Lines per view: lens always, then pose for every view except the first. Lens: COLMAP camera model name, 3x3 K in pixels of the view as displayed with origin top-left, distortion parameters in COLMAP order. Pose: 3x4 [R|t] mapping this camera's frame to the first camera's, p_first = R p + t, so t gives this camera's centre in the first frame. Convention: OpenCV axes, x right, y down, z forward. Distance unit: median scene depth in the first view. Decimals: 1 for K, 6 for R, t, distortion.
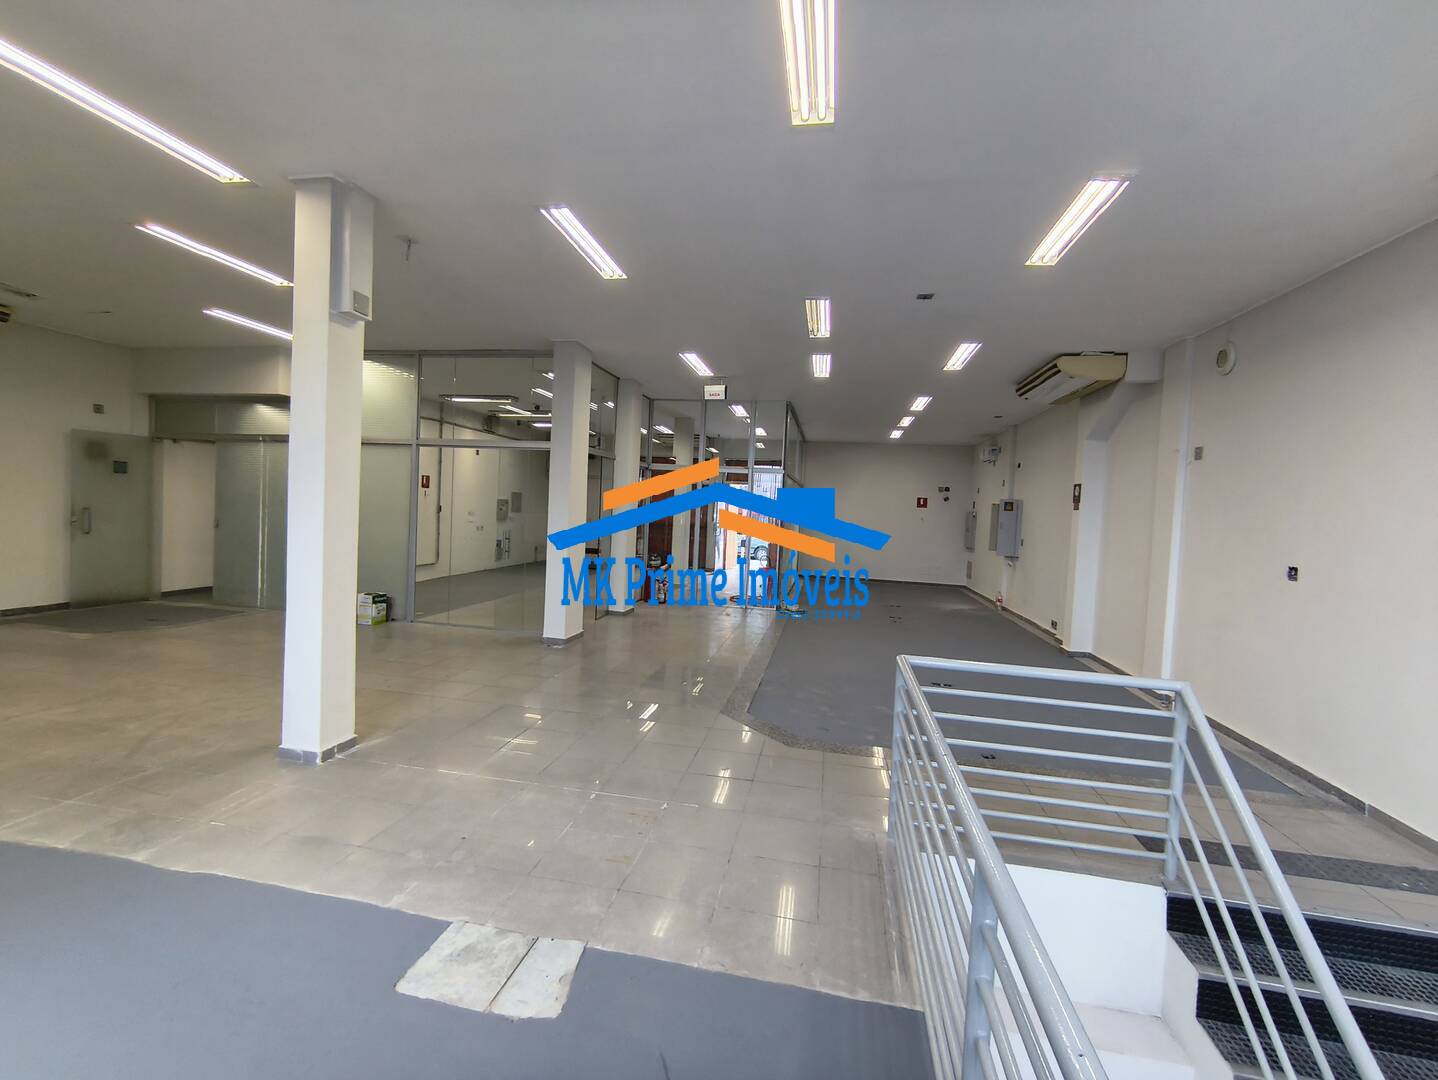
lens RADIAL K [[633.6, 0, 715.8], [0, 633.6, 530.4], [0, 0, 1]] dist [-0.000165, 0.004471]
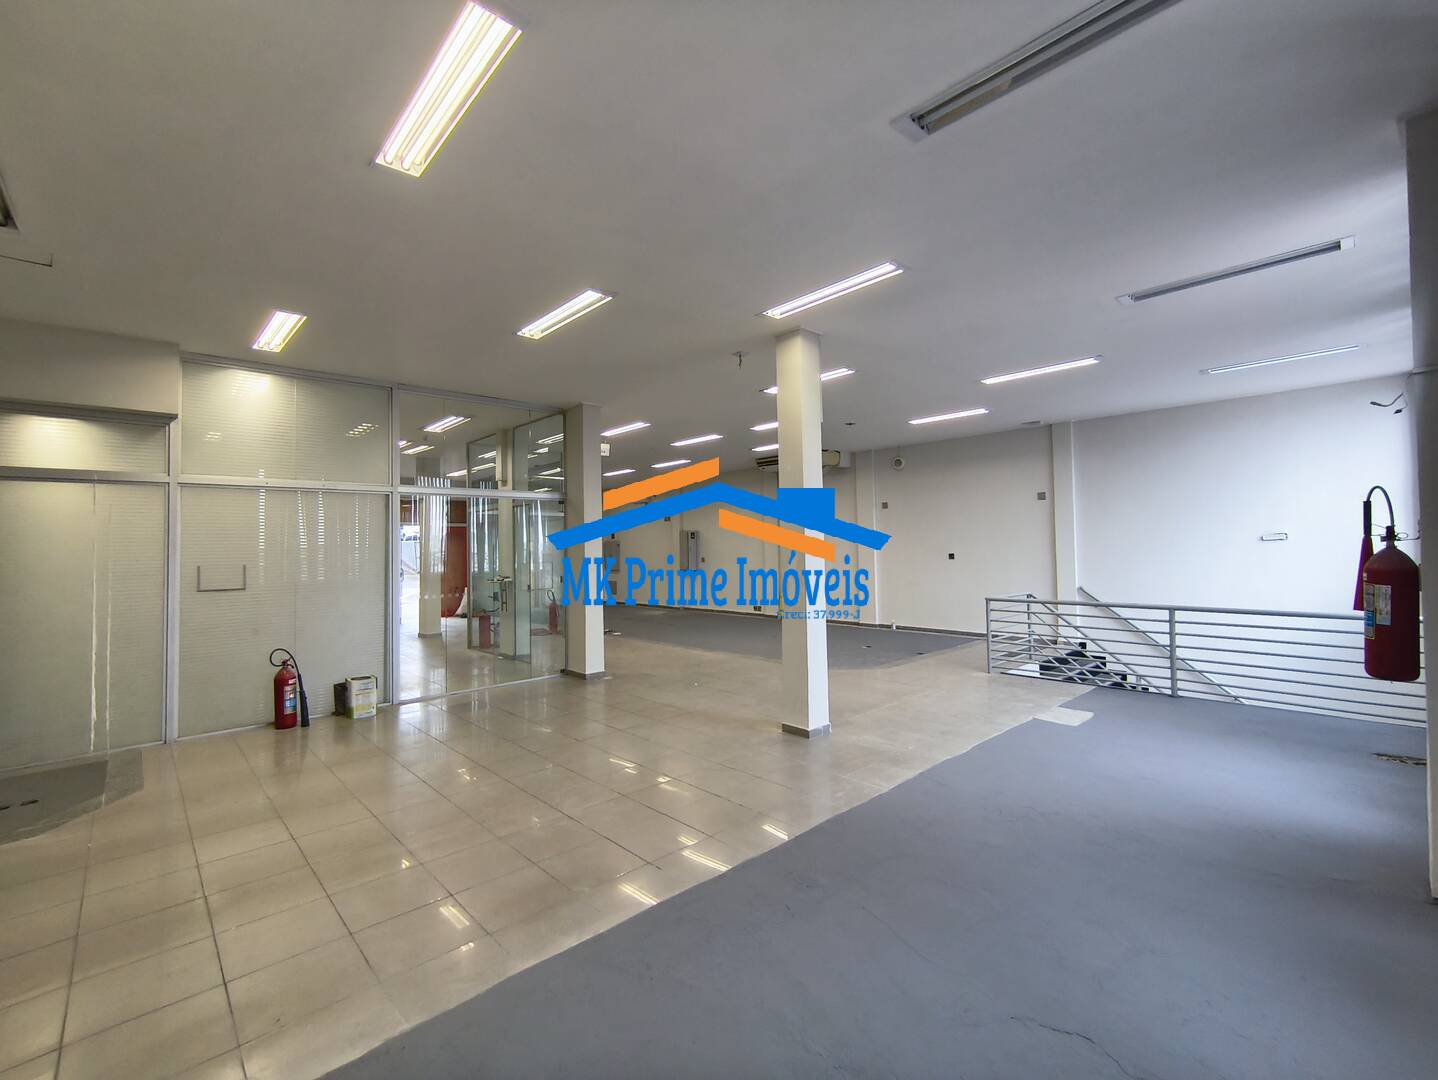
lens RADIAL K [[633.6, 0, 719.5], [0, 633.6, 529.7], [0, 0, 1]] dist [-0.000165, 0.004471]
pose [[0.587458, -0.035595, 0.808472, -0.991749], [0.074308, 0.997184, -0.010091, -0.048396], [-0.805836, 0.066004, 0.588449, 0.167268]]
